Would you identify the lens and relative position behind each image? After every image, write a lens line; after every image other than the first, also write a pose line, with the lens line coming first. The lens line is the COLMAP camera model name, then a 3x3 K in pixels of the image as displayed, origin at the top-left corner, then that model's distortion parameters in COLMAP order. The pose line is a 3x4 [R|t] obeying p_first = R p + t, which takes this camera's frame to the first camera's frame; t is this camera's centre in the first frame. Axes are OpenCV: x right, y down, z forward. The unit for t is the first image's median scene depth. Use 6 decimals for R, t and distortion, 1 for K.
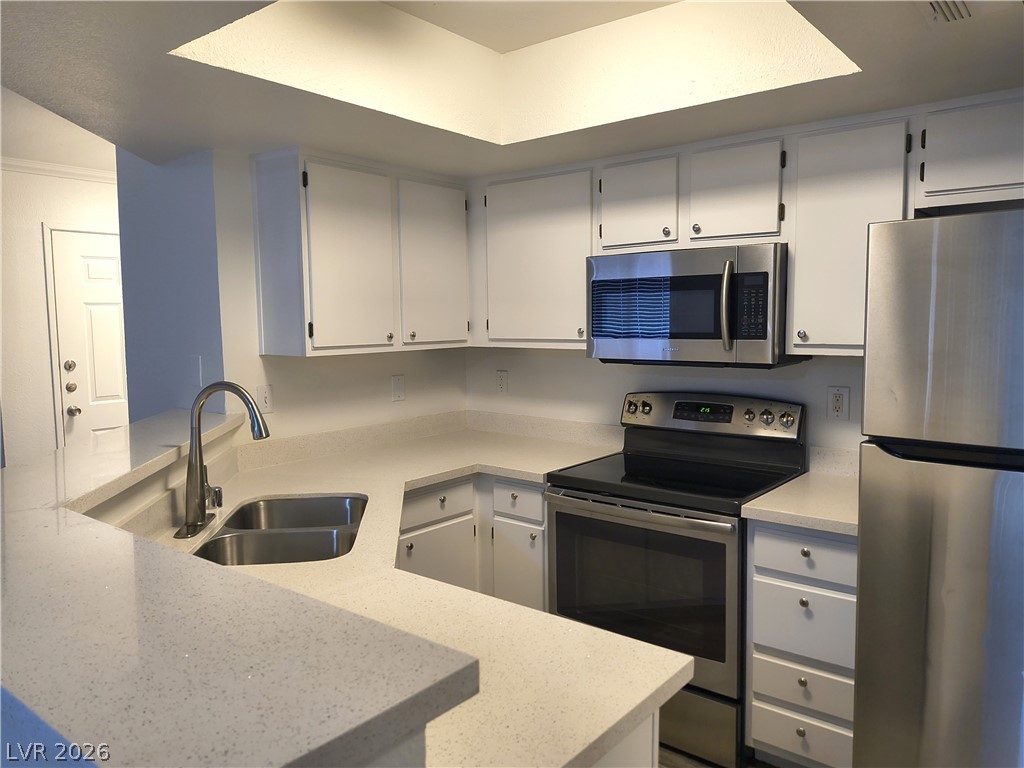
lens RADIAL K [[747.3, 0, 505.5], [0, 747.3, 386.8], [0, 0, 1]] dist [0.029948, -0.044154]
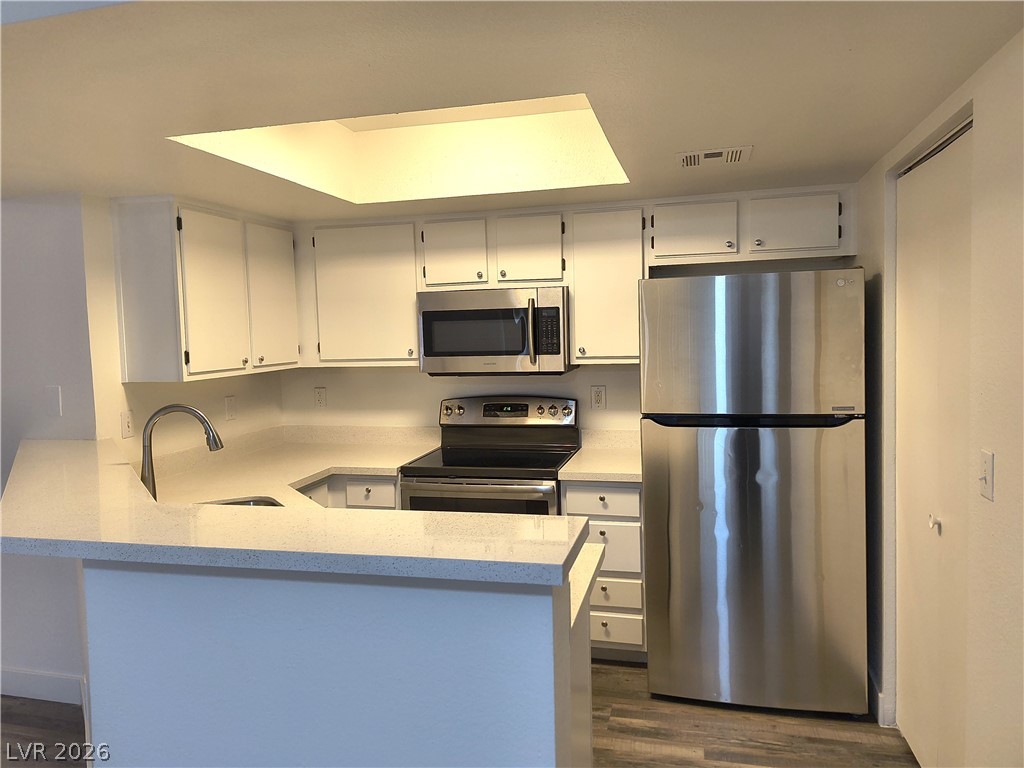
lens RADIAL K [[747.3, 0, 514.4], [0, 747.3, 382.9], [0, 0, 1]] dist [0.029948, -0.044154]
pose [[0.907440, -0.046204, 0.417633, -0.285684], [0.057099, 0.998276, -0.013623, 0.004471], [-0.416284, 0.036208, 0.908514, -0.213329]]
